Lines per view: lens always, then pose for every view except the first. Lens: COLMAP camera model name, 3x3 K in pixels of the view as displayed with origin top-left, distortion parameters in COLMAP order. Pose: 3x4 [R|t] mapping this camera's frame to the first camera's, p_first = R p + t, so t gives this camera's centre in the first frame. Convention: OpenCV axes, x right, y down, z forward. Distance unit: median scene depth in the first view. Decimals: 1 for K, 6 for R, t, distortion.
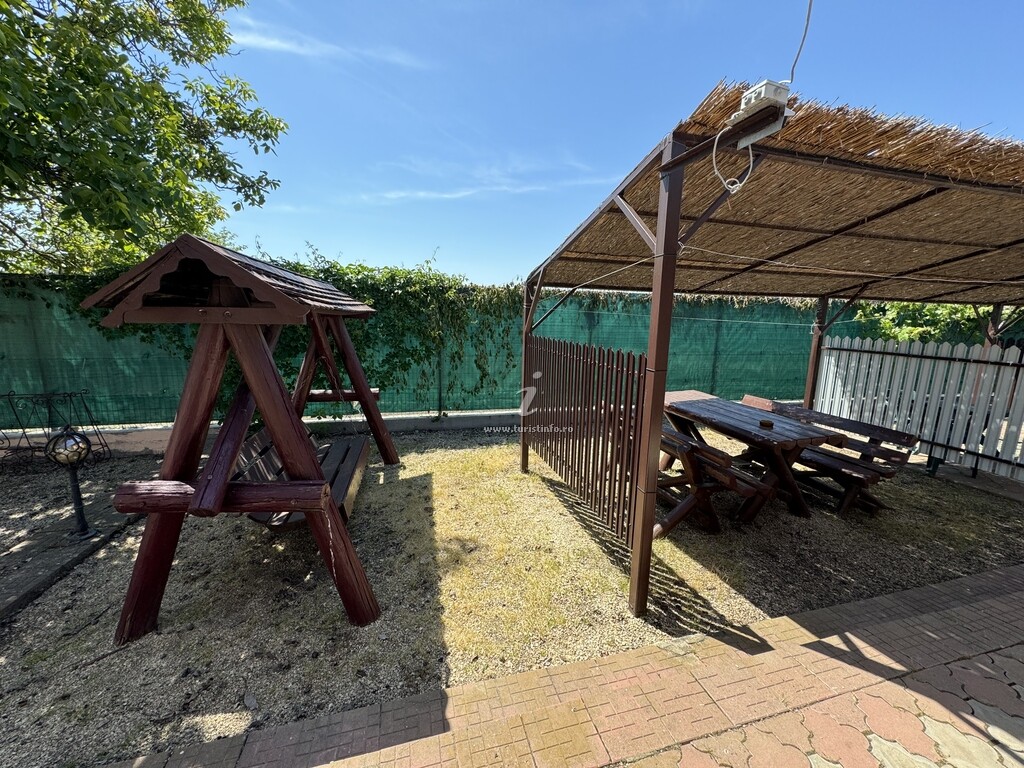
lens RADIAL K [[406.3, 0, 511.2], [0, 406.3, 382.6], [0, 0, 1]] dist [-0.001900, 0.000264]
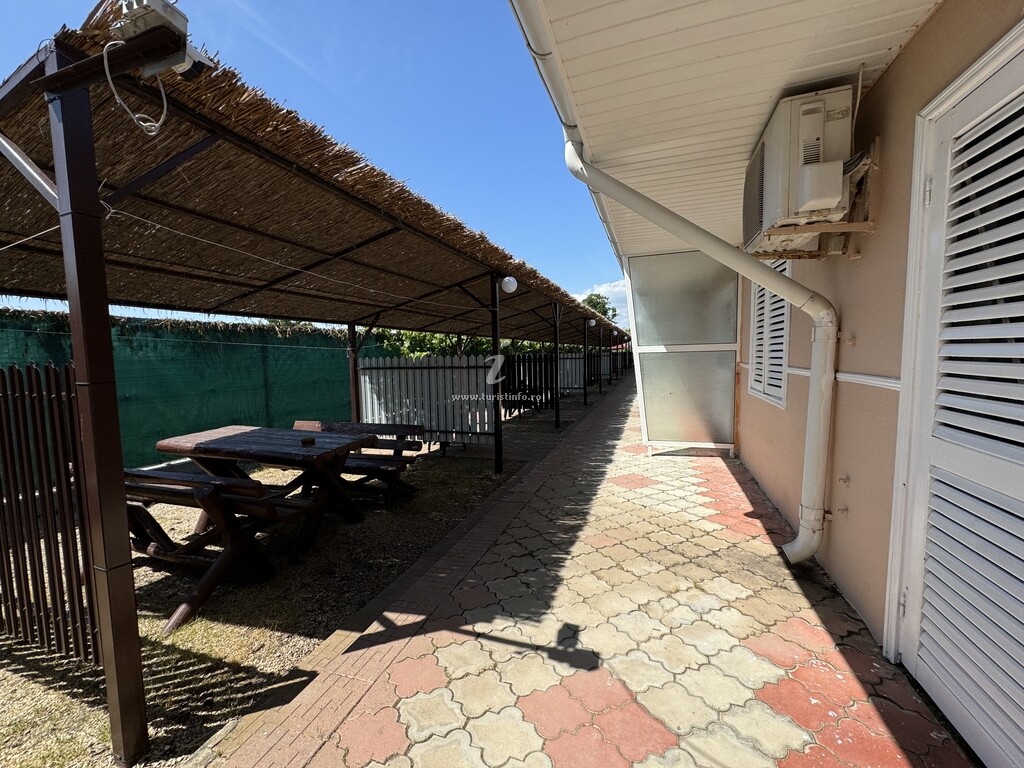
lens RADIAL K [[406.3, 0, 512.9], [0, 406.3, 382.8], [0, 0, 1]] dist [-0.001900, 0.000264]
pose [[0.560058, -0.090545, 0.823490, 0.130194], [0.174566, 0.984590, -0.010464, 0.066178], [-0.809853, 0.149614, 0.567234, 0.035941]]
